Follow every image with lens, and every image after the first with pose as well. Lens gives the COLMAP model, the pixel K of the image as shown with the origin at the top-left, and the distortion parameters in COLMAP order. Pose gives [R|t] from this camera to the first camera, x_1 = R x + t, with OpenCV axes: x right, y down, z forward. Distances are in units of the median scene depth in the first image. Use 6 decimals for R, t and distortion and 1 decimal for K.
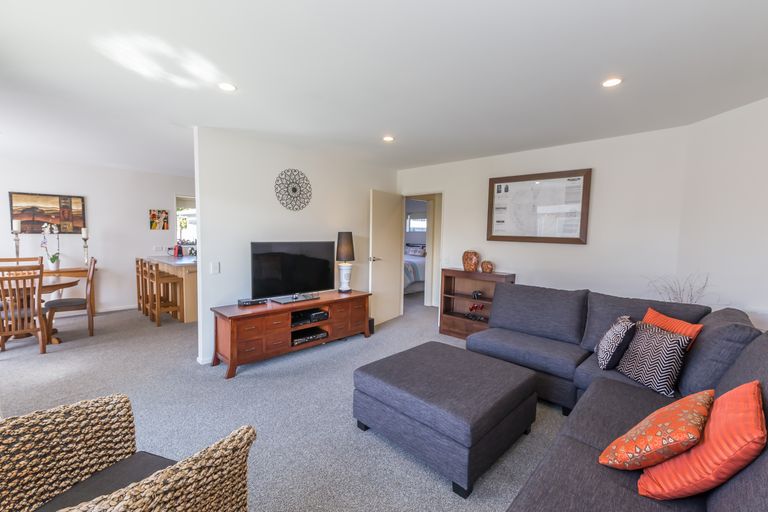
lens RADIAL K [[334.7, 0, 382.6], [0, 334.7, 256.7], [0, 0, 1]] dist [-0.000438, -0.000640]
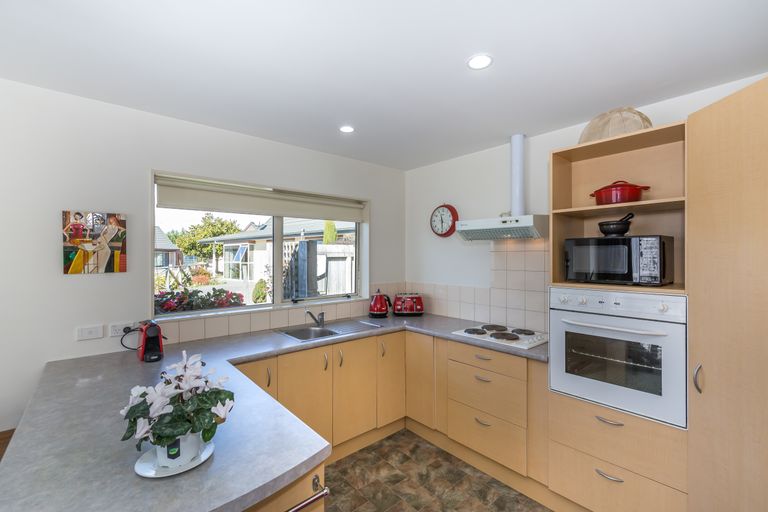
lens RADIAL K [[334.7, 0, 379.1], [0, 334.7, 259.7], [0, 0, 1]] dist [-0.000438, -0.000640]
pose [[0.994499, -0.017715, -0.103237, -0.422972], [0.011351, 0.998017, -0.061913, -0.082992], [0.104129, 0.060401, 0.992728, 0.829777]]
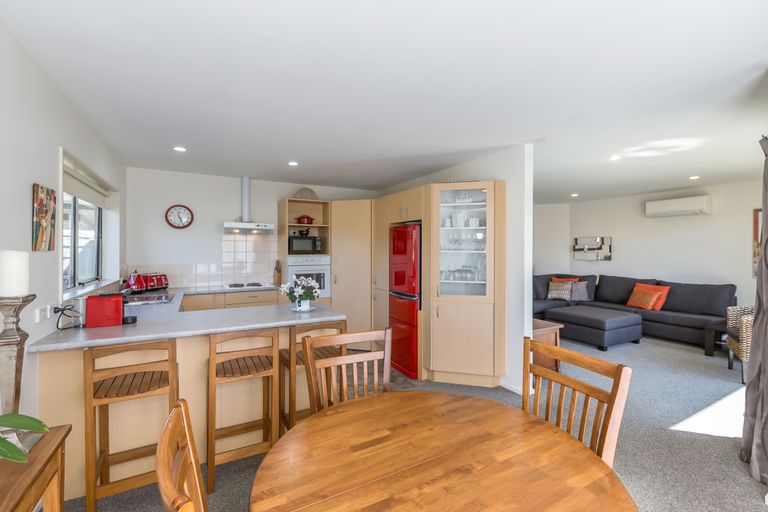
lens RADIAL K [[334.7, 0, 387.3], [0, 334.7, 249.5], [0, 0, 1]] dist [-0.000438, -0.000640]
pose [[0.301551, -0.014503, 0.953340, -1.019600], [0.069283, 0.997574, -0.006738, -0.068431], [-0.950929, 0.068082, 0.301825, 0.712479]]
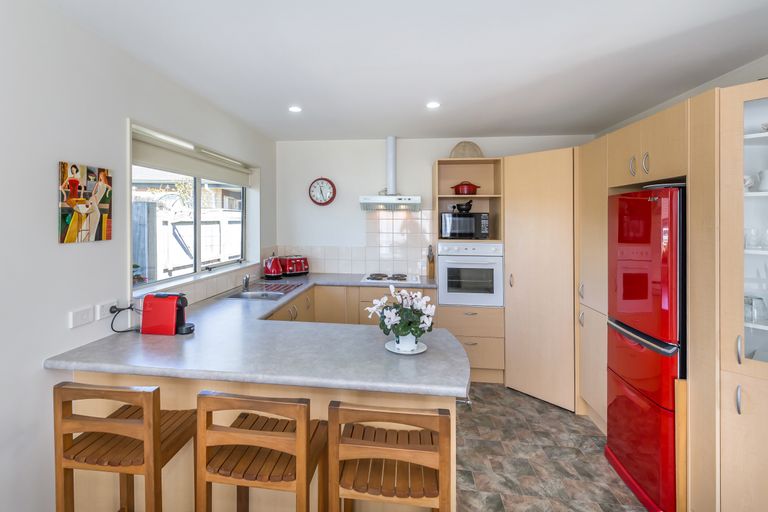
lens RADIAL K [[372.6, 0, 363.2], [0, 372.6, 223.5], [0, 0, 1]] dist [0.001288, -0.000096]
pose [[0.804436, -0.013387, 0.593888, -0.784217], [0.046406, 0.998107, -0.040359, -0.086255], [-0.592223, 0.060026, 0.803535, 0.753332]]
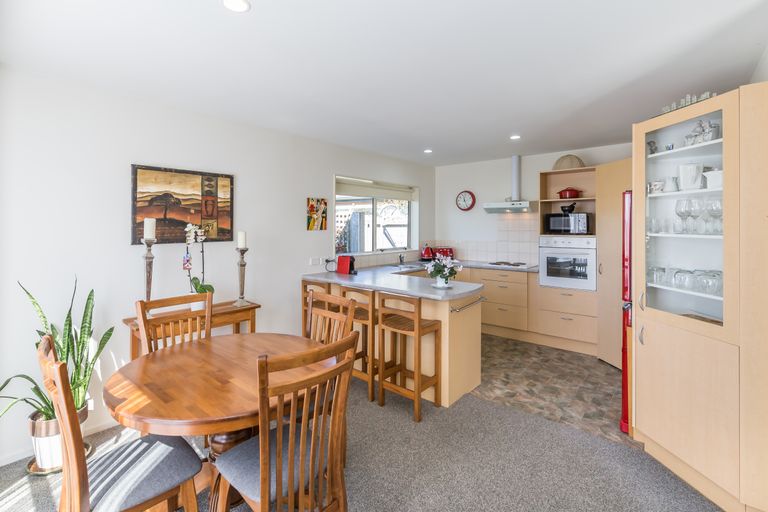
lens RADIAL K [[352.5, 0, 364.7], [0, 352.5, 224.7], [0, 0, 1]] dist [-0.002221, 0.000085]
pose [[0.999516, -0.016552, 0.026347, -0.701329], [0.018452, 0.997118, -0.073592, -0.048641], [-0.025053, 0.074042, 0.996940, 0.409587]]
